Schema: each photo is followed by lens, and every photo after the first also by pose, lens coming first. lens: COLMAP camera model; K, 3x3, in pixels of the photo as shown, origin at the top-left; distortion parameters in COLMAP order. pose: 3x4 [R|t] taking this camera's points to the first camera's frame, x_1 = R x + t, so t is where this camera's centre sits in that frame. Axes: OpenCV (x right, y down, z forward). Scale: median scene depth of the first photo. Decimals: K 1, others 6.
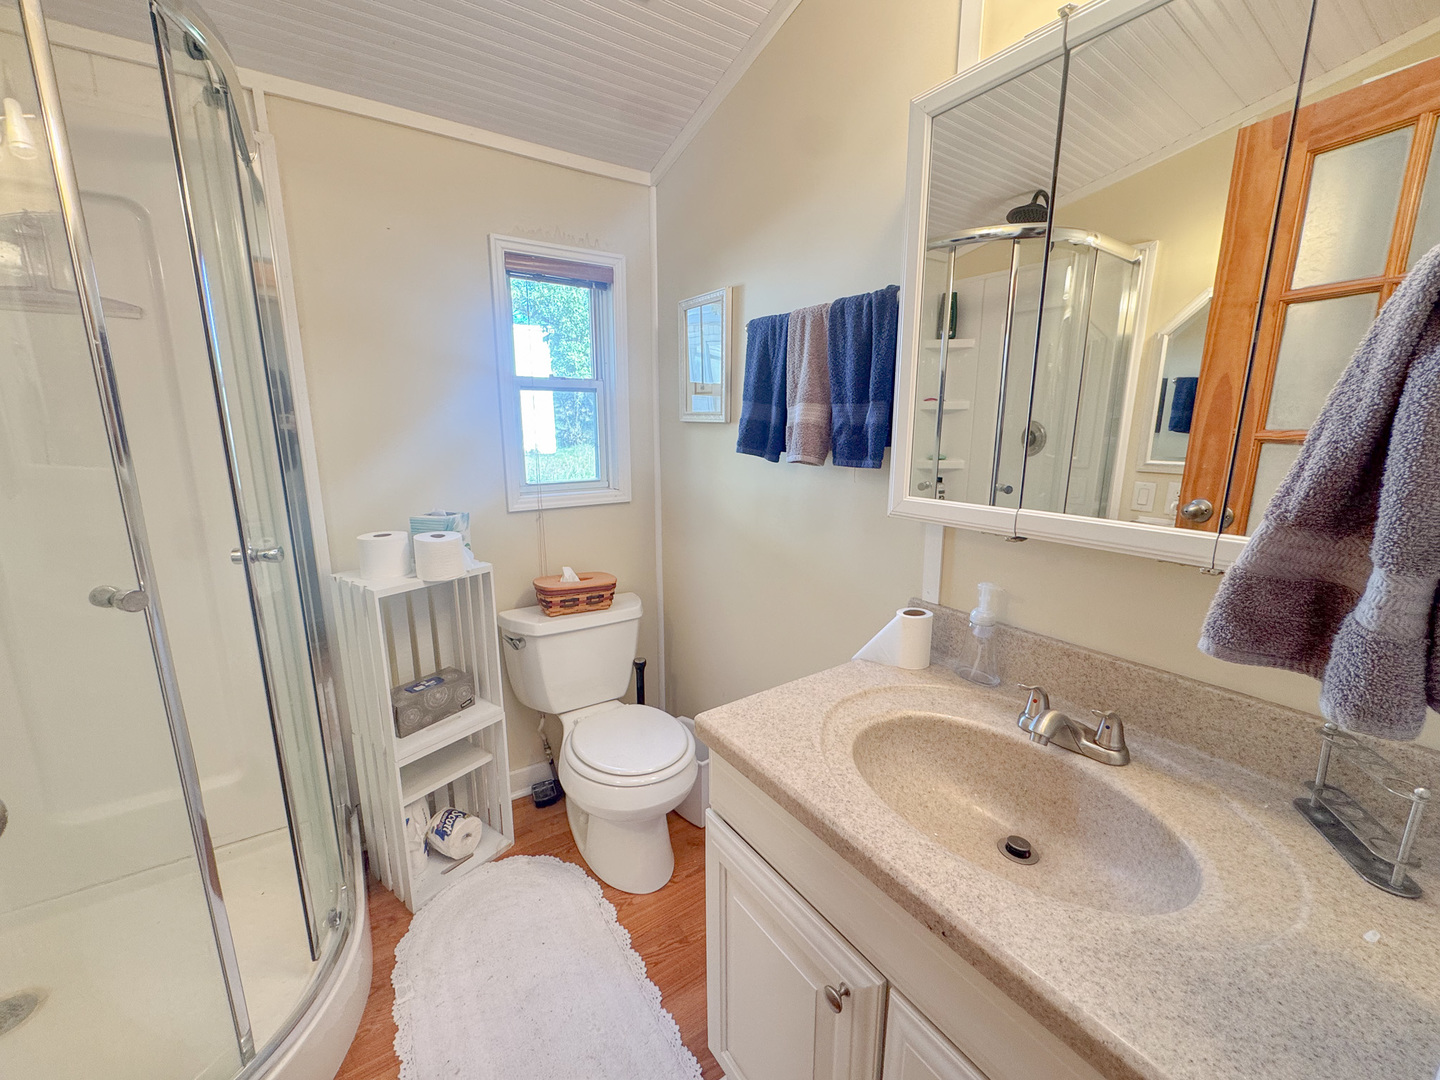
lens RADIAL K [[575.3, 0, 721.1], [0, 575.3, 544.4], [0, 0, 1]] dist [-0.002963, -0.000216]
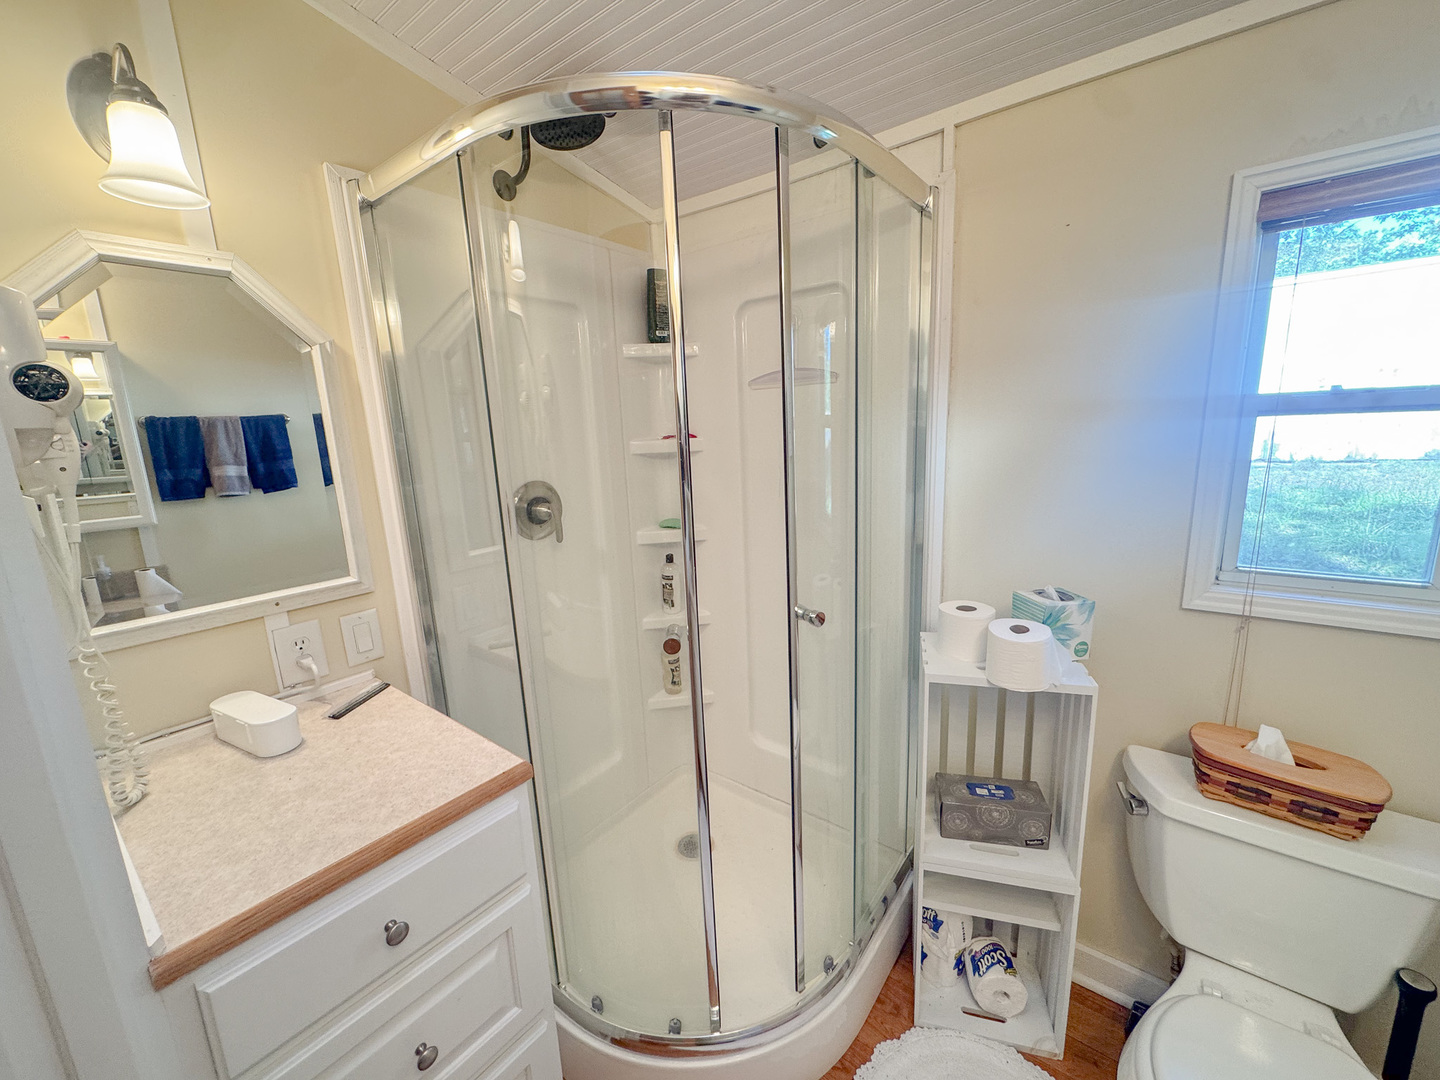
lens RADIAL K [[575.3, 0, 717.7], [0, 575.3, 539.7], [0, 0, 1]] dist [-0.002963, -0.000216]
pose [[0.296377, 0.167443, -0.940278, 0.077971], [-0.147466, 0.980728, 0.128164, -0.147539], [0.943618, 0.100674, 0.315357, 0.312266]]
